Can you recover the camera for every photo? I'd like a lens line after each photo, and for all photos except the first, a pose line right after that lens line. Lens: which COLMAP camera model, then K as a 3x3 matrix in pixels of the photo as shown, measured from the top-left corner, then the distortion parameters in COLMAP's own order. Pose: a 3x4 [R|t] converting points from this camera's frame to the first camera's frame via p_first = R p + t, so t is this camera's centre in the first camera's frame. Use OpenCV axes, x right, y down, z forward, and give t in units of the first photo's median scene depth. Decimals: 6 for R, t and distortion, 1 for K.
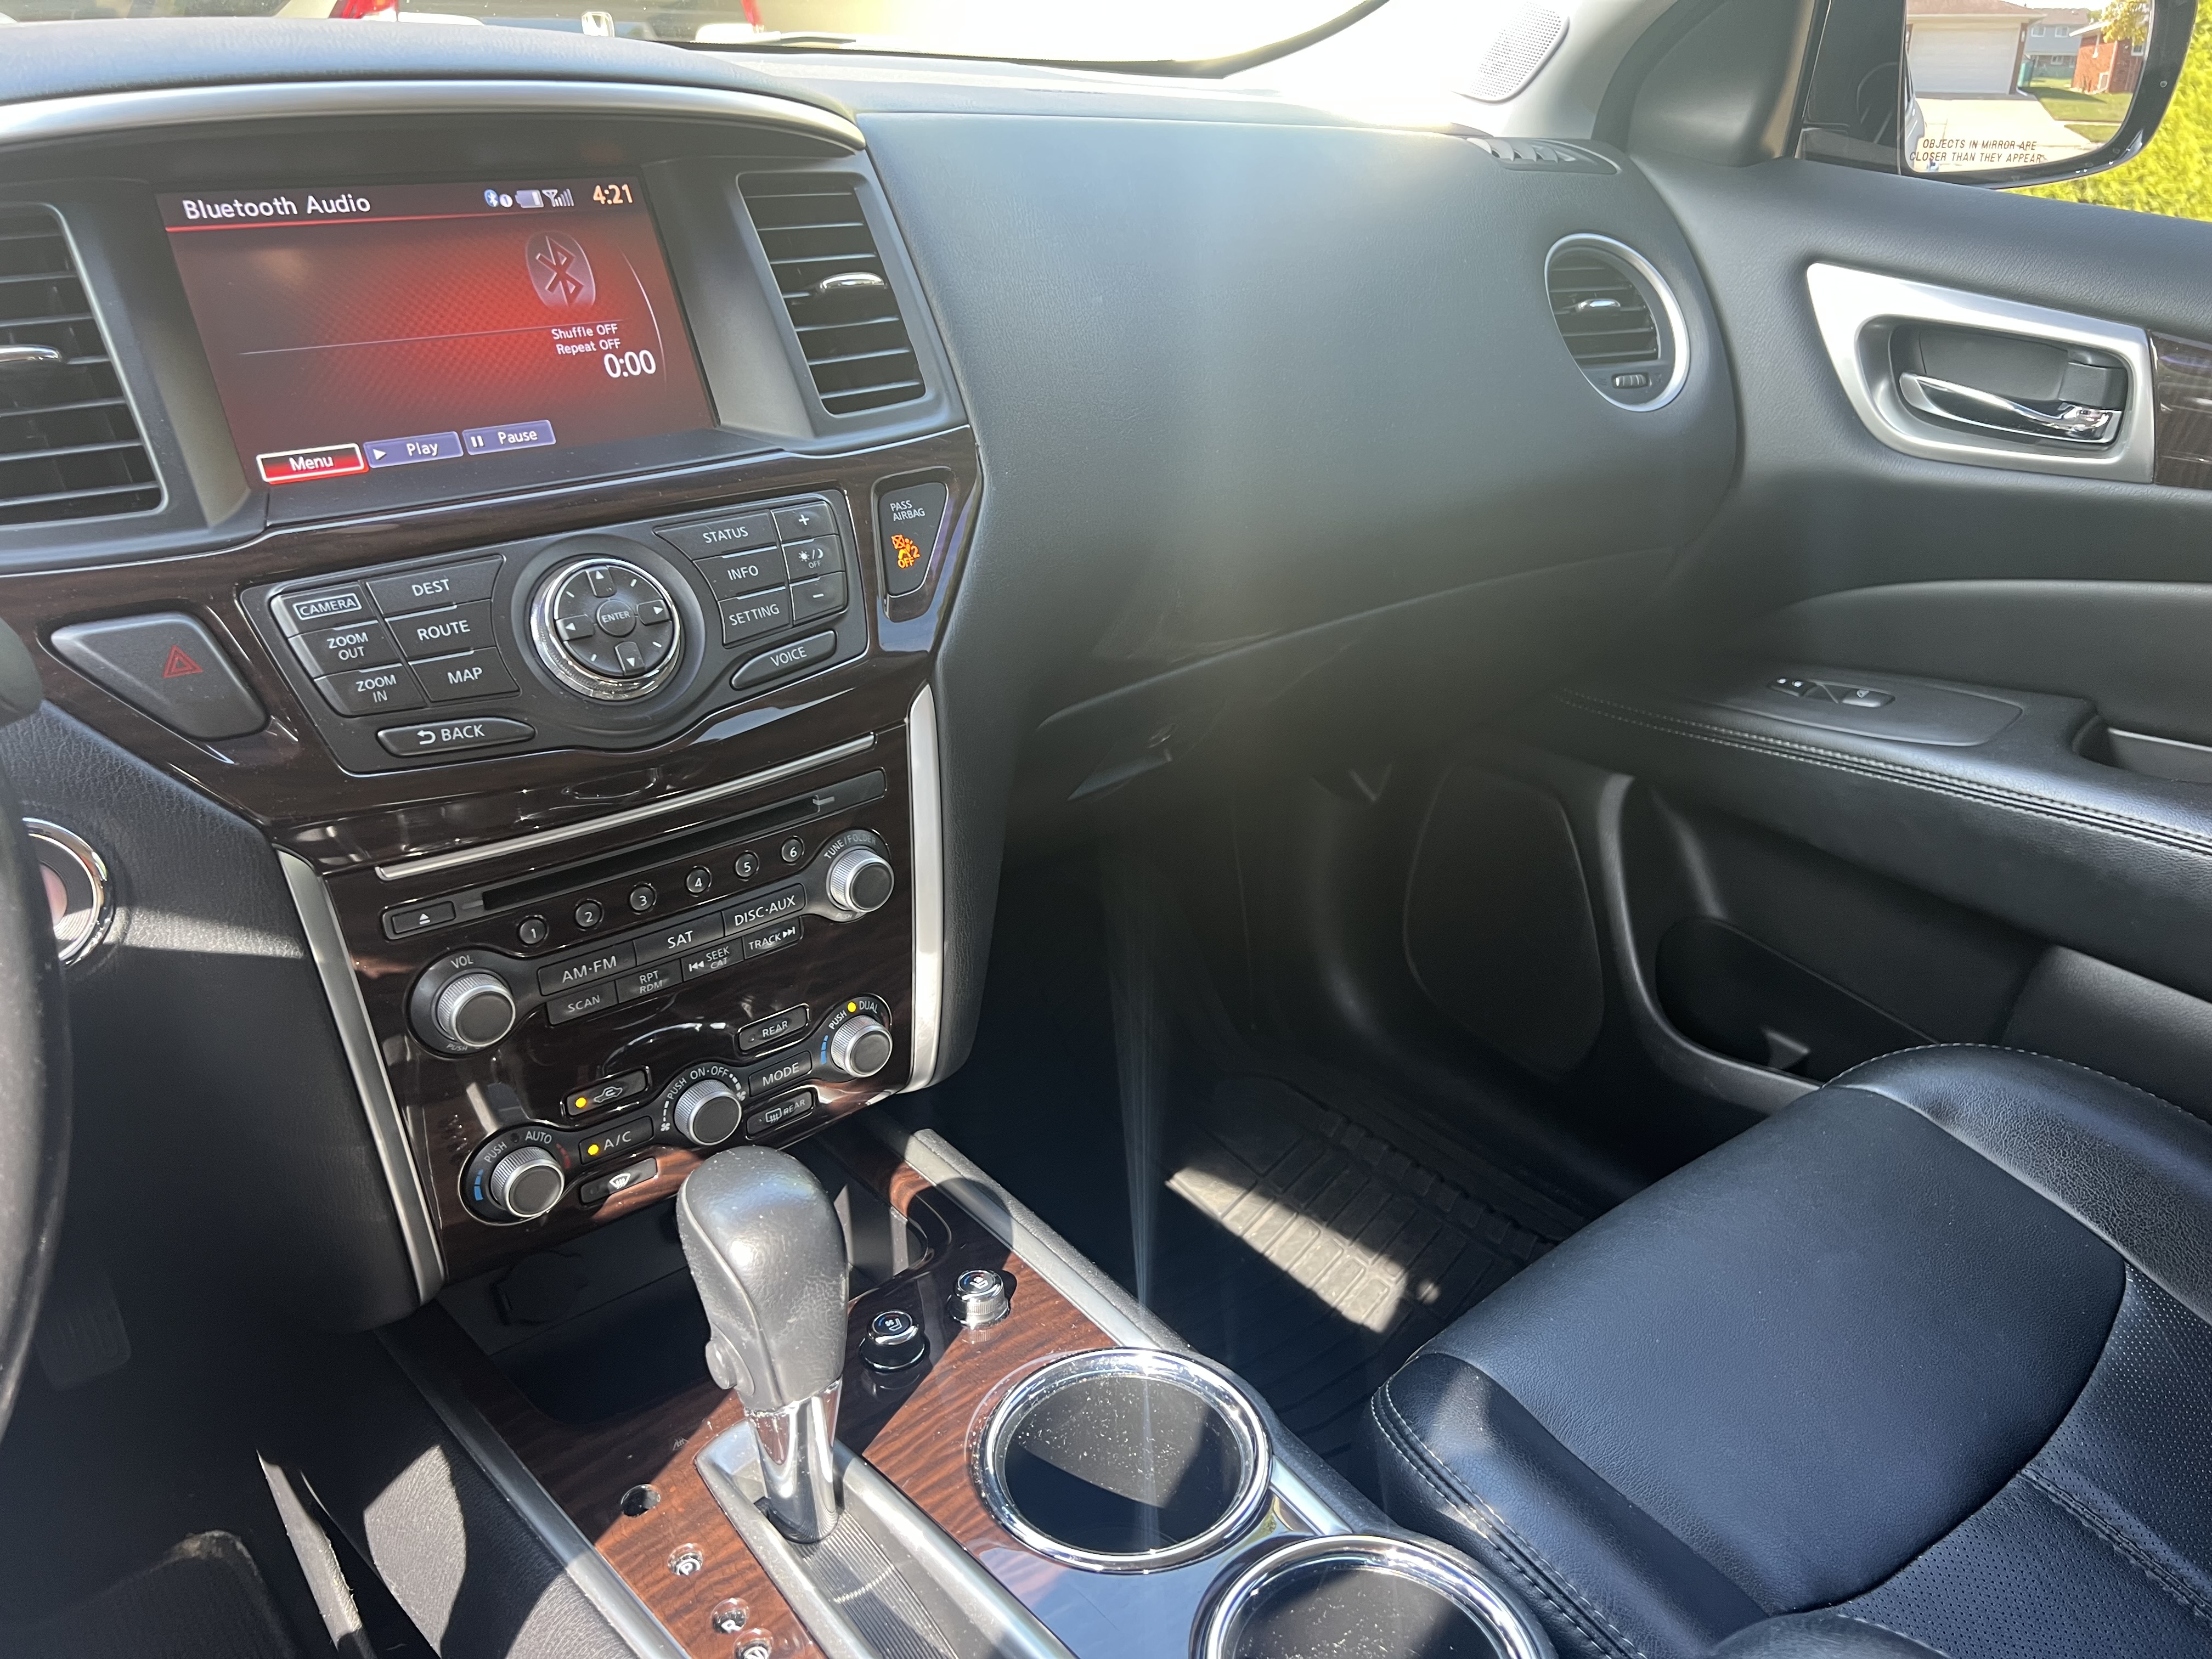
lens RADIAL K [[1634.5, 0, 1106.0], [0, 1634.5, 829.5], [0, 0, 1]] dist [0.030432, -0.046115]
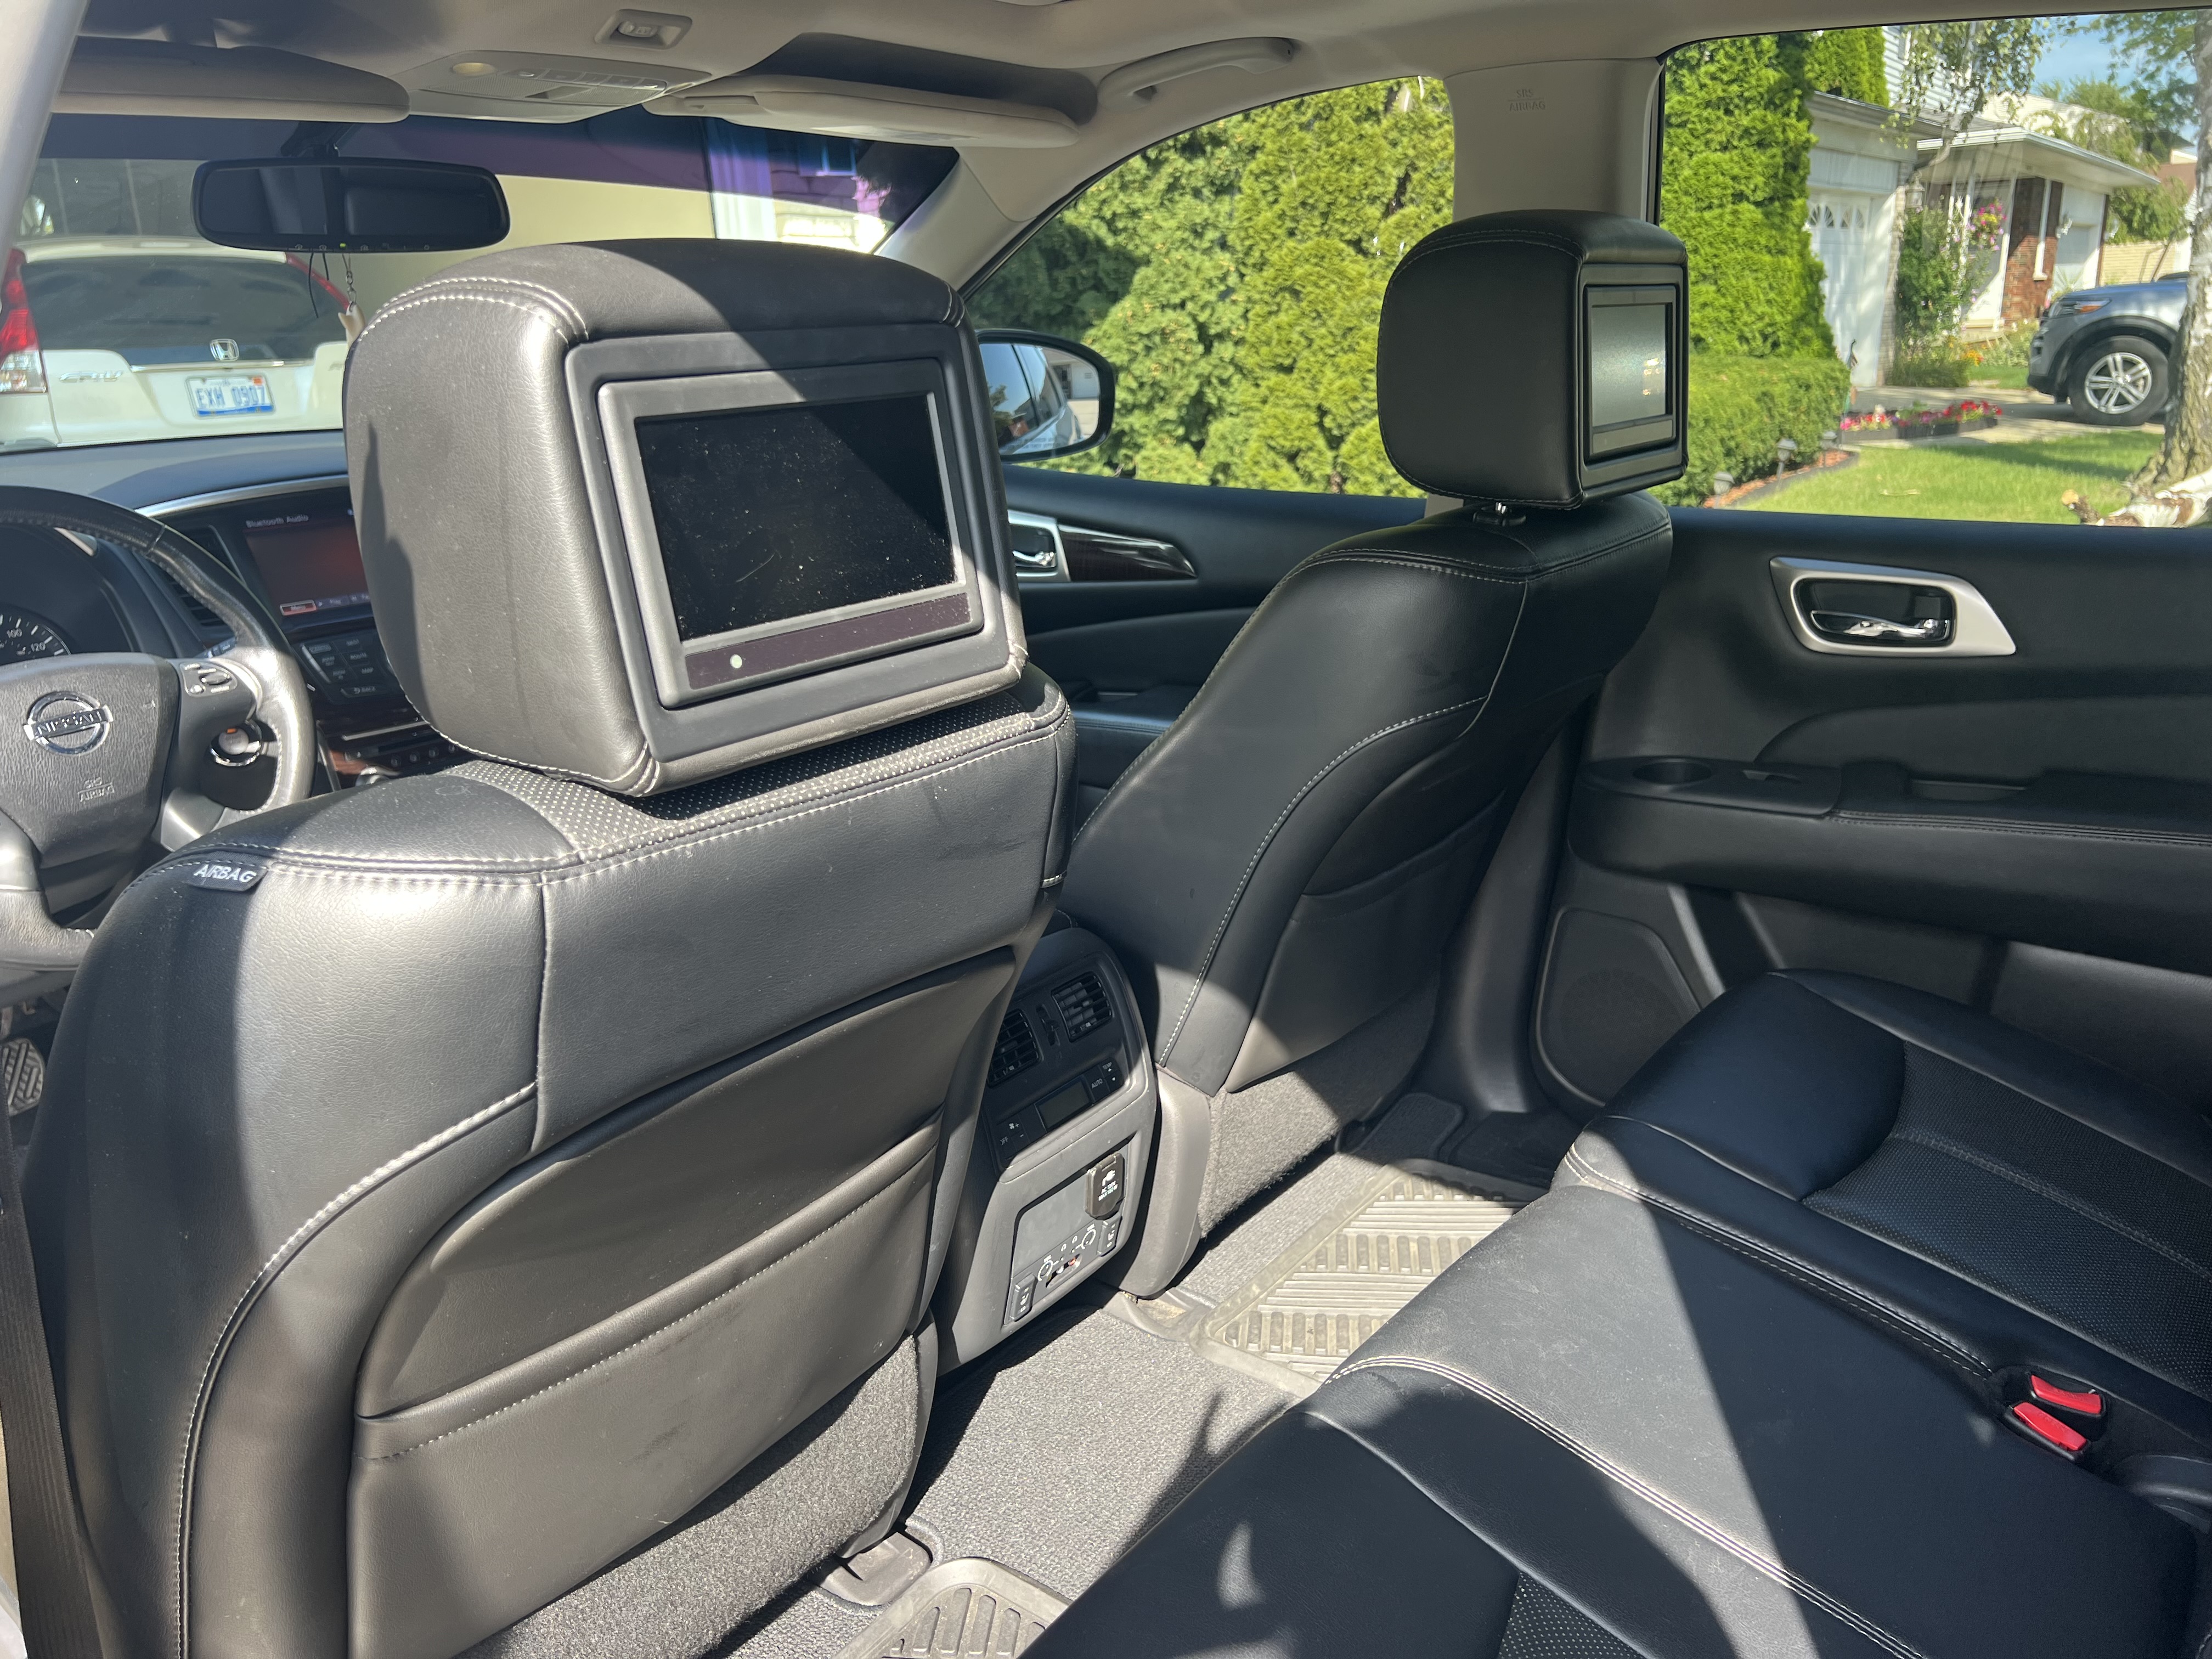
lens RADIAL K [[1634.5, 0, 1106.0], [0, 1634.5, 829.5], [0, 0, 1]] dist [0.030432, -0.046115]
pose [[0.972320, -0.104768, 0.208846, 0.238884], [0.131527, 0.984189, -0.118627, 0.676158], [-0.193116, 0.142812, 0.970727, -1.972548]]
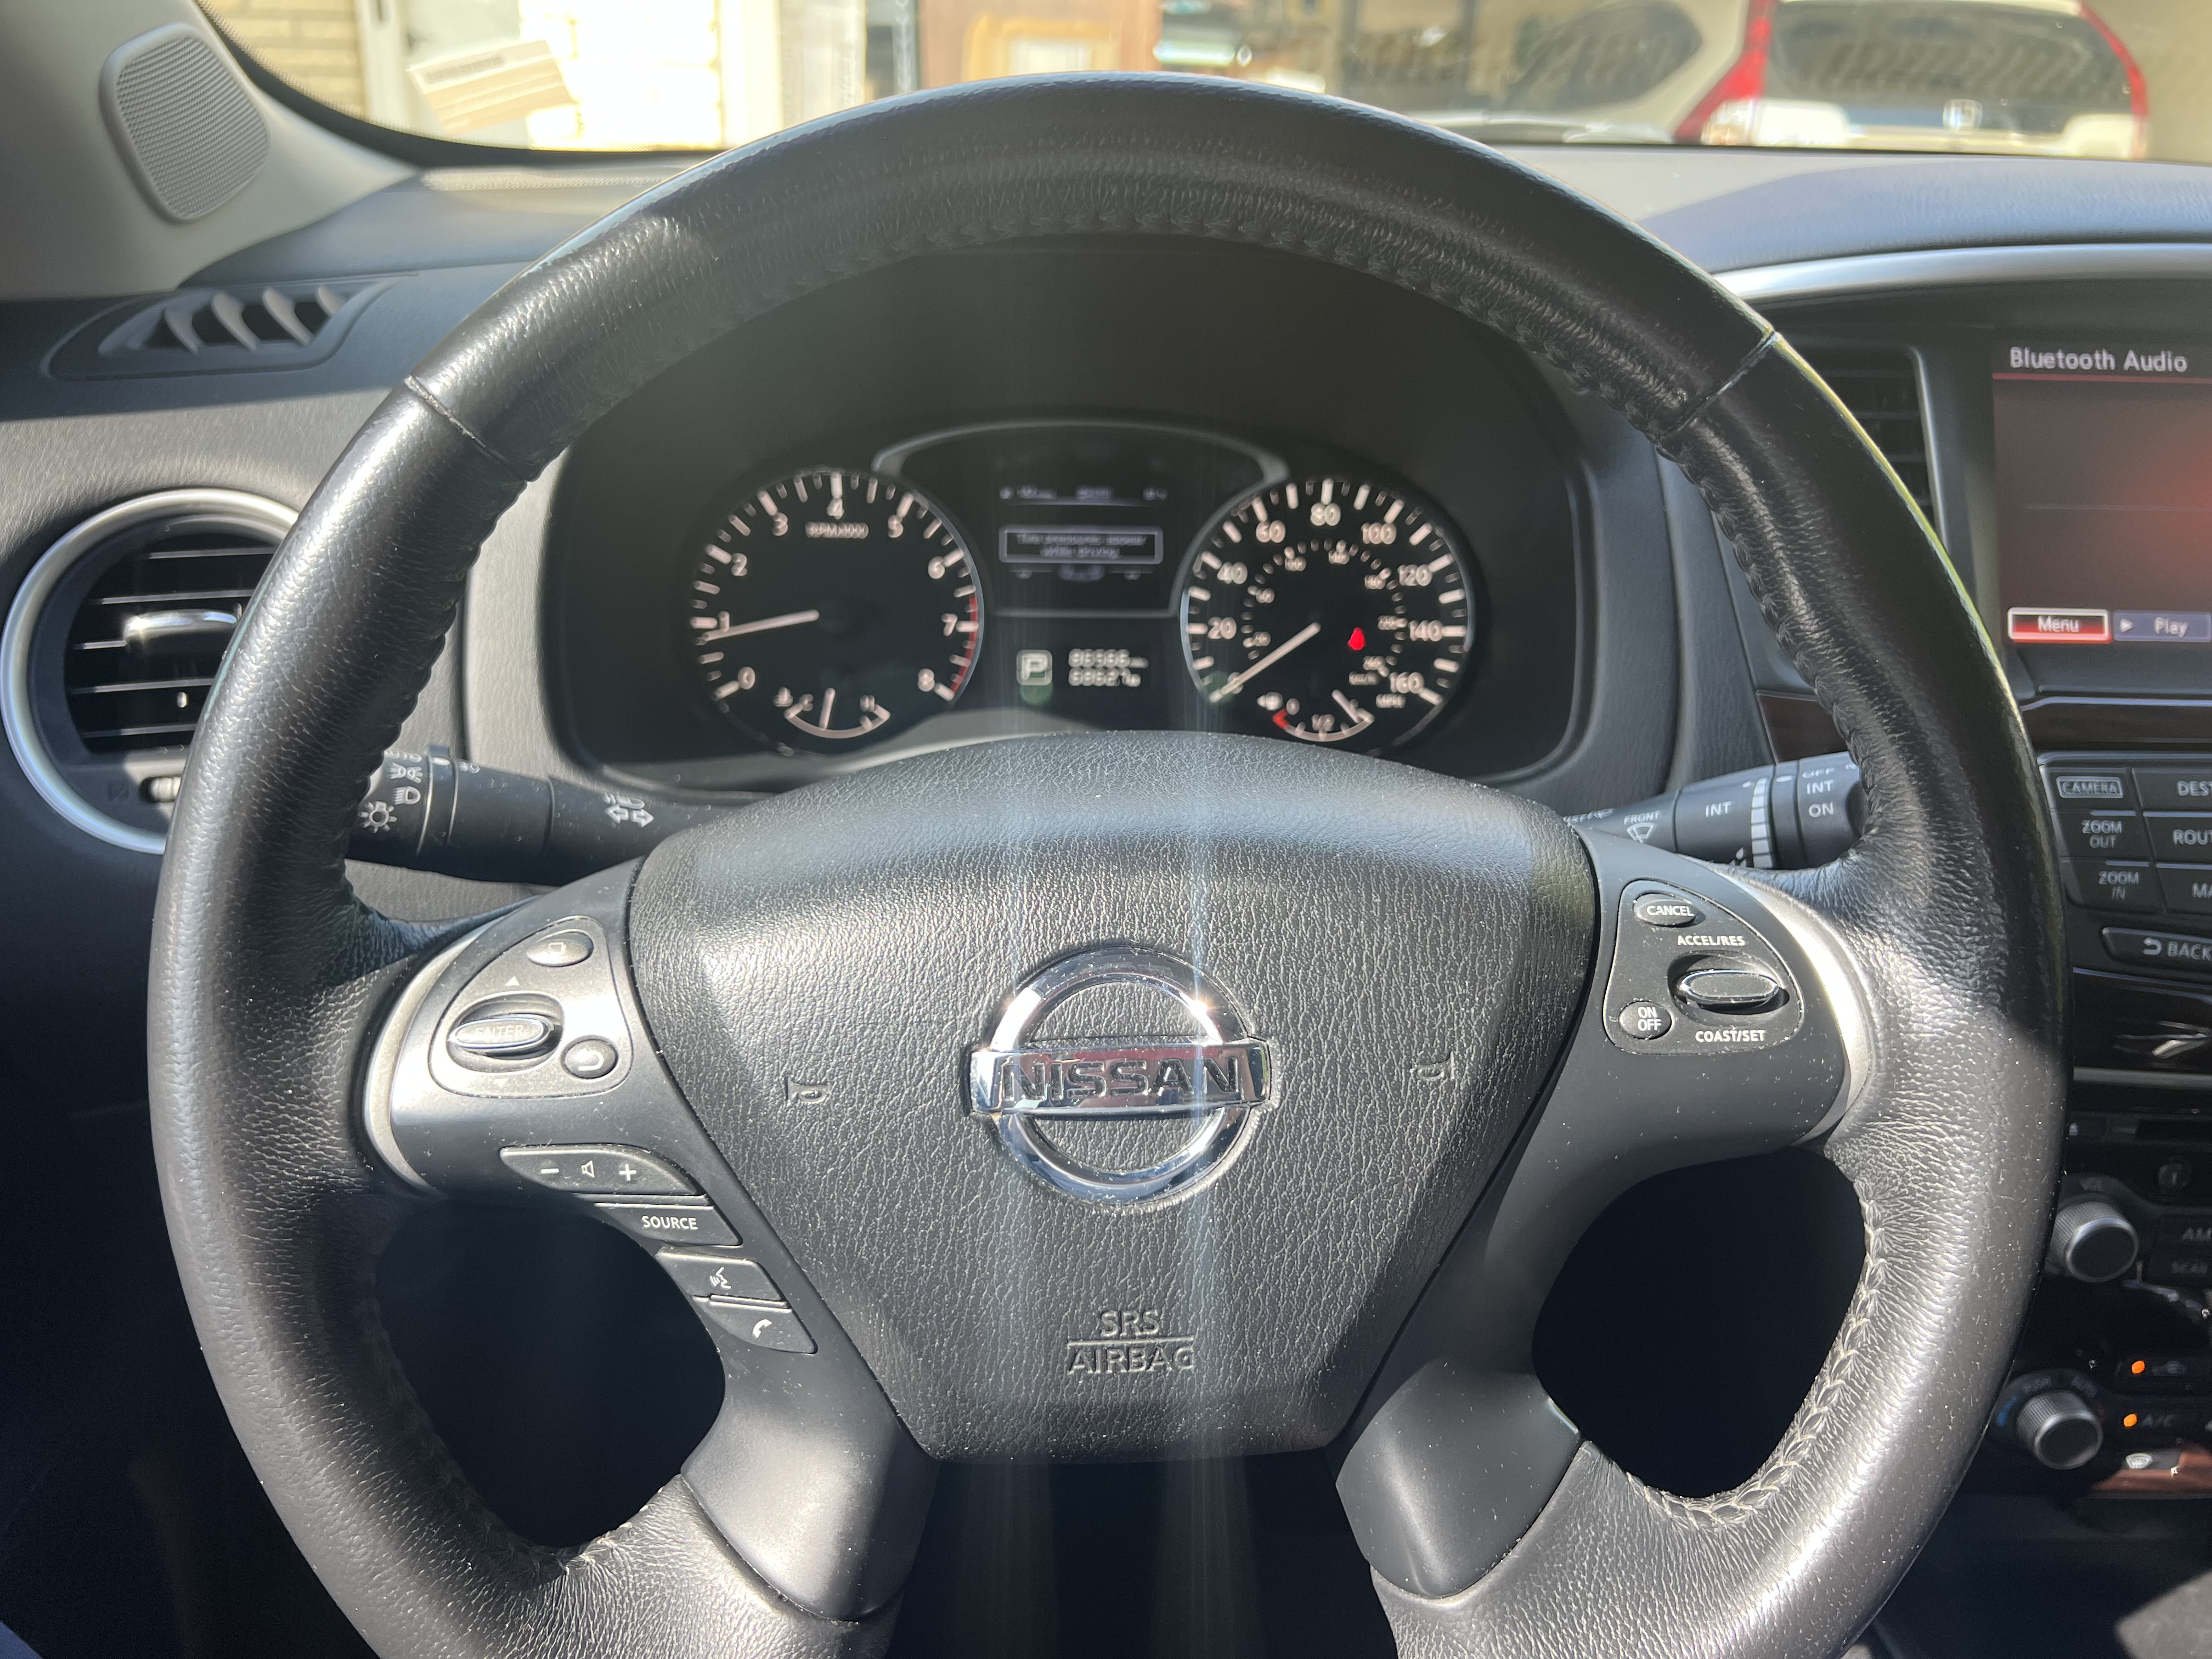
lens RADIAL K [[1634.5, 0, 1106.0], [0, 1634.5, 829.5], [0, 0, 1]] dist [0.030432, -0.046115]
pose [[0.777259, 0.258664, -0.573551, -0.339081], [-0.279574, 0.958635, 0.053462, -0.004250], [0.563655, 0.118796, 0.817423, -0.084229]]
